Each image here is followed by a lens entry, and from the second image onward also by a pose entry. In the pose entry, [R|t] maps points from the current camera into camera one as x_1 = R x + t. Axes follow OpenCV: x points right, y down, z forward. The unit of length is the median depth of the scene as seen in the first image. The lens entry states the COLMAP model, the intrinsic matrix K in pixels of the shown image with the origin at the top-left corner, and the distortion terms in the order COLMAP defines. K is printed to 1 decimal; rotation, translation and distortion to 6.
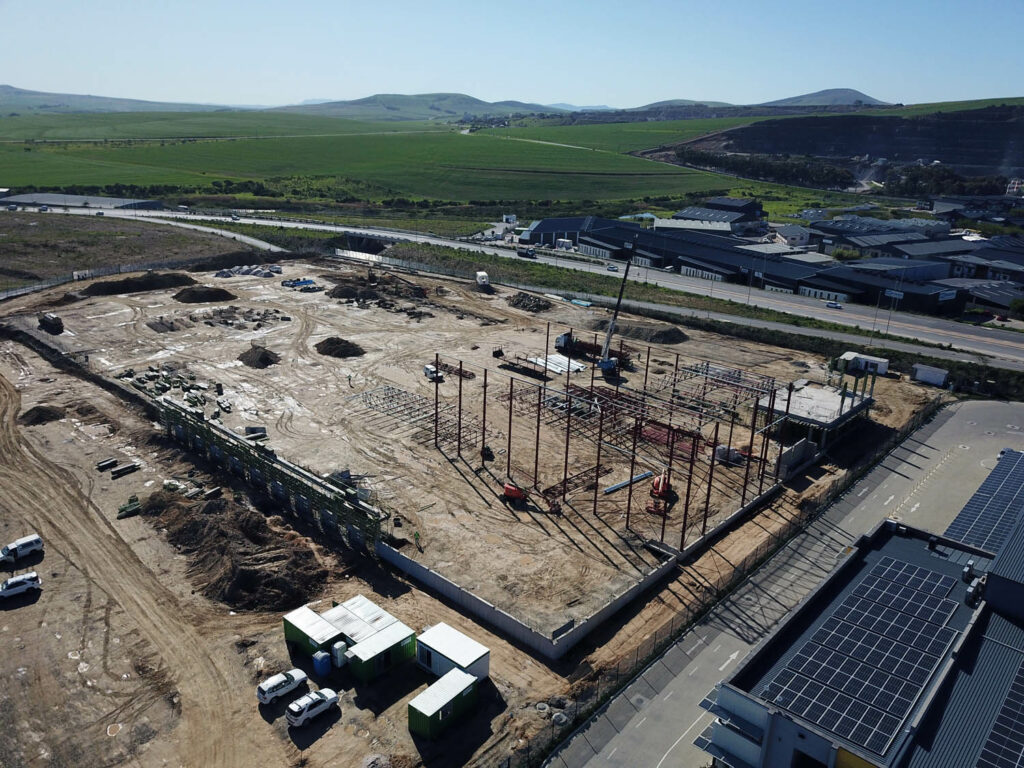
lens RADIAL K [[782.1, 0, 516.1], [0, 782.1, 384.6], [0, 0, 1]] dist [0.007469, -0.003444]
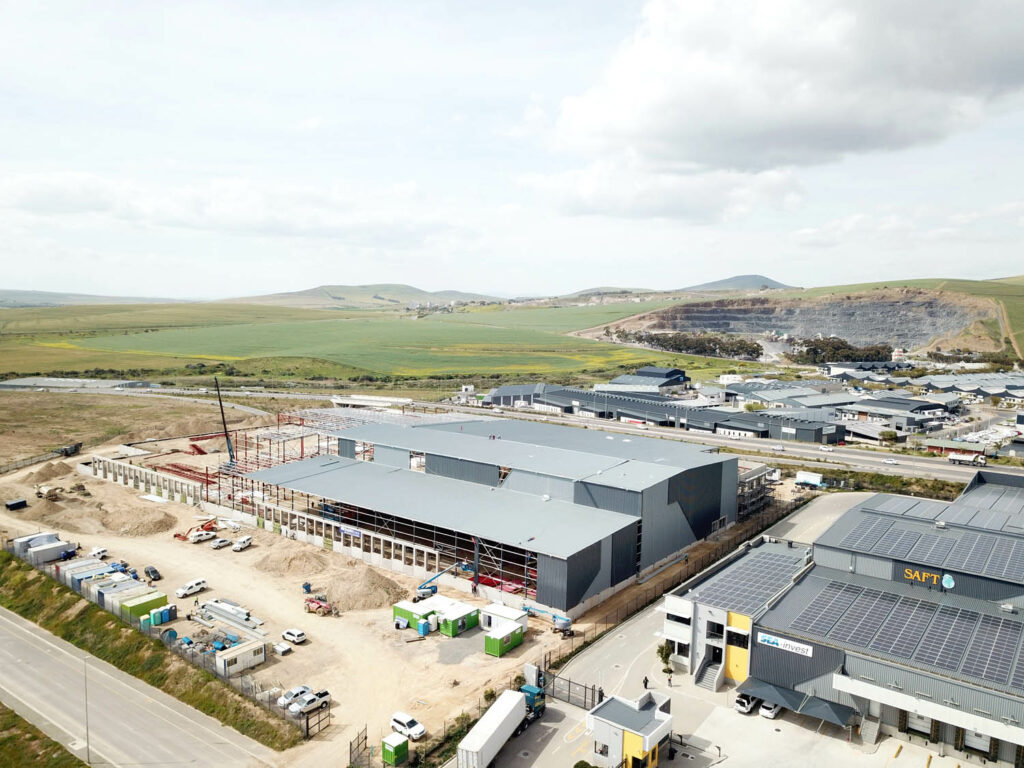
lens RADIAL K [[778.3, 0, 516.8], [0, 778.3, 385.4], [0, 0, 1]] dist [0.009447, -0.001245]
pose [[0.996655, -0.023920, 0.078140, -0.048540], [0.040724, 0.974392, -0.221138, 0.066913], [-0.070850, 0.223580, 0.972107, -0.191194]]
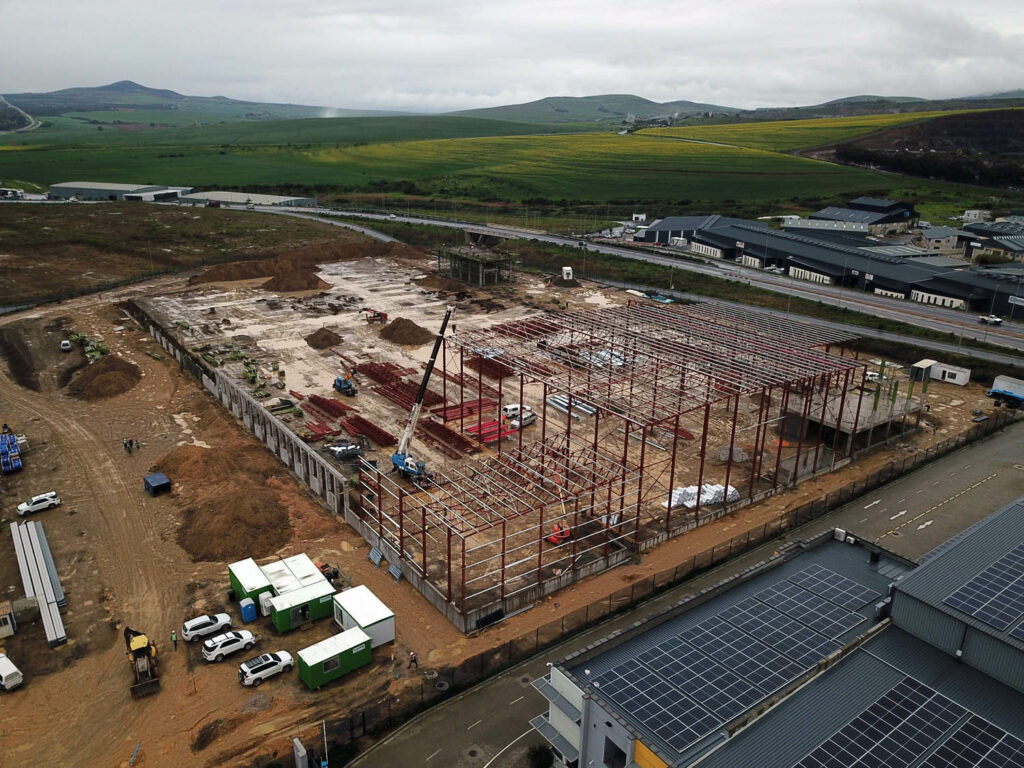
lens RADIAL K [[778.3, 0, 516.8], [0, 778.3, 385.4], [0, 0, 1]] dist [0.009447, -0.001245]
pose [[0.978646, 0.052110, -0.198839, 0.089704], [-0.052064, 0.998629, 0.005464, 0.005734], [0.198851, 0.005005, 0.980017, 0.004138]]
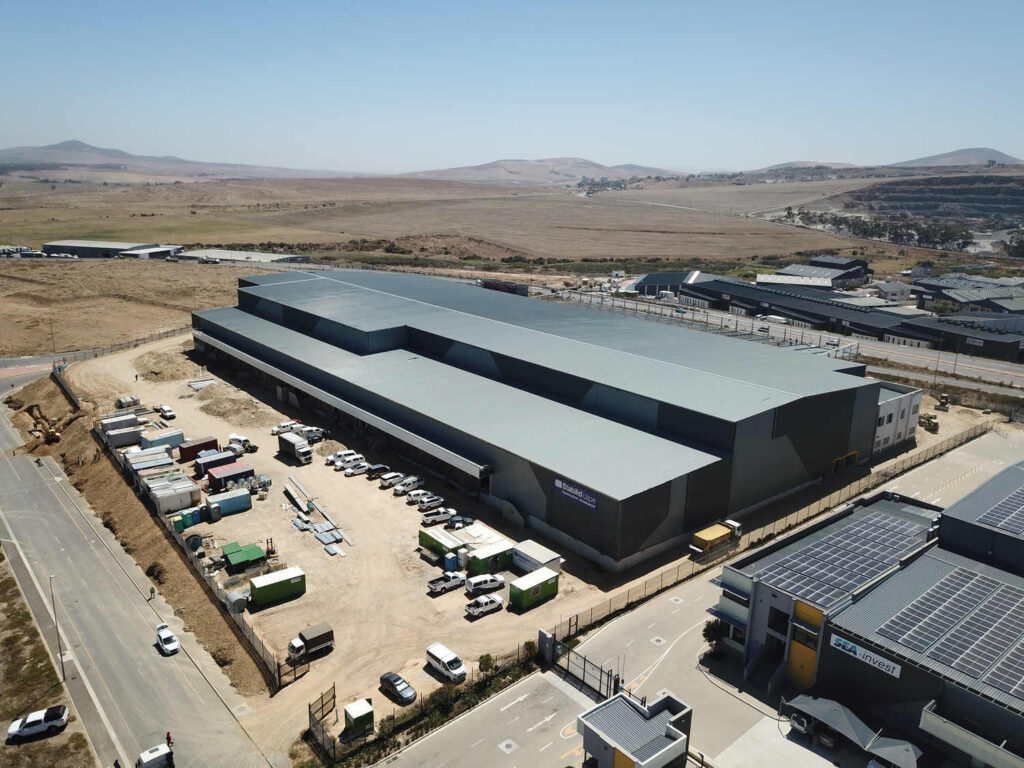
lens RADIAL K [[782.1, 0, 516.1], [0, 782.1, 384.6], [0, 0, 1]] dist [0.007469, -0.003444]
pose [[0.989457, 0.028579, -0.141982, 0.017500], [-0.039022, 0.996690, -0.071317, 0.037503], [0.139474, 0.076105, 0.987297, -0.116743]]
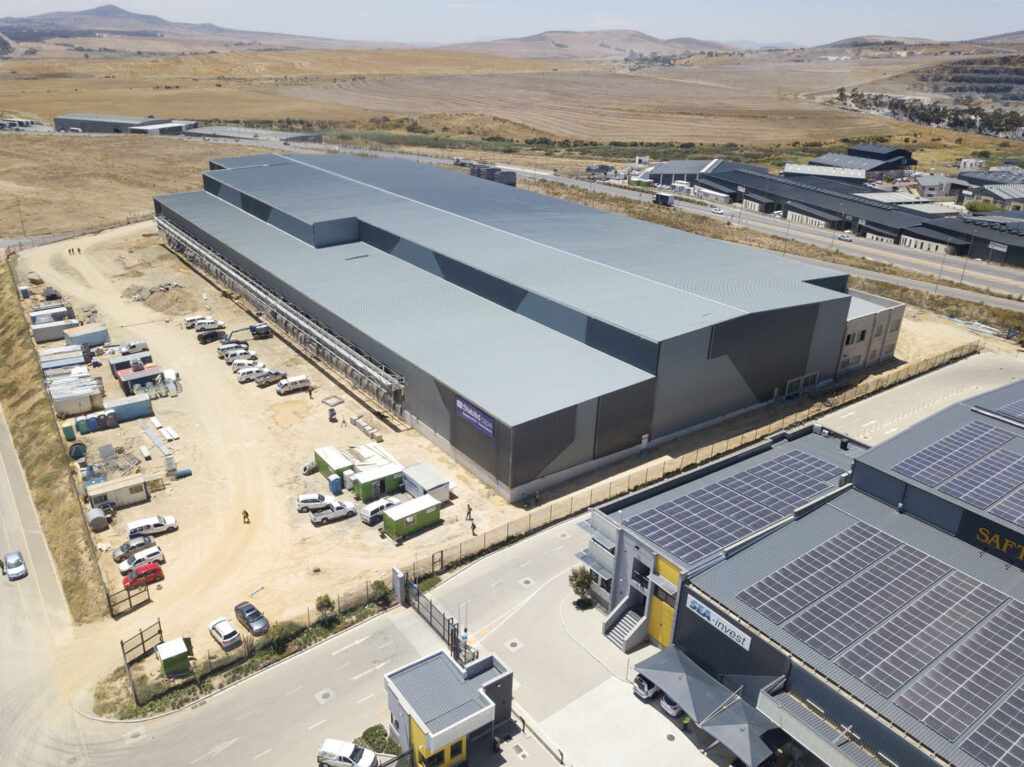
lens RADIAL K [[783.2, 0, 516.9], [0, 783.2, 384.6], [0, 0, 1]] dist [-0.000788, 0.010393]
pose [[0.979392, 0.080551, -0.185210, 0.082270], [-0.067531, 0.994851, 0.075573, 0.018915], [0.190344, -0.061508, 0.979789, -0.067158]]
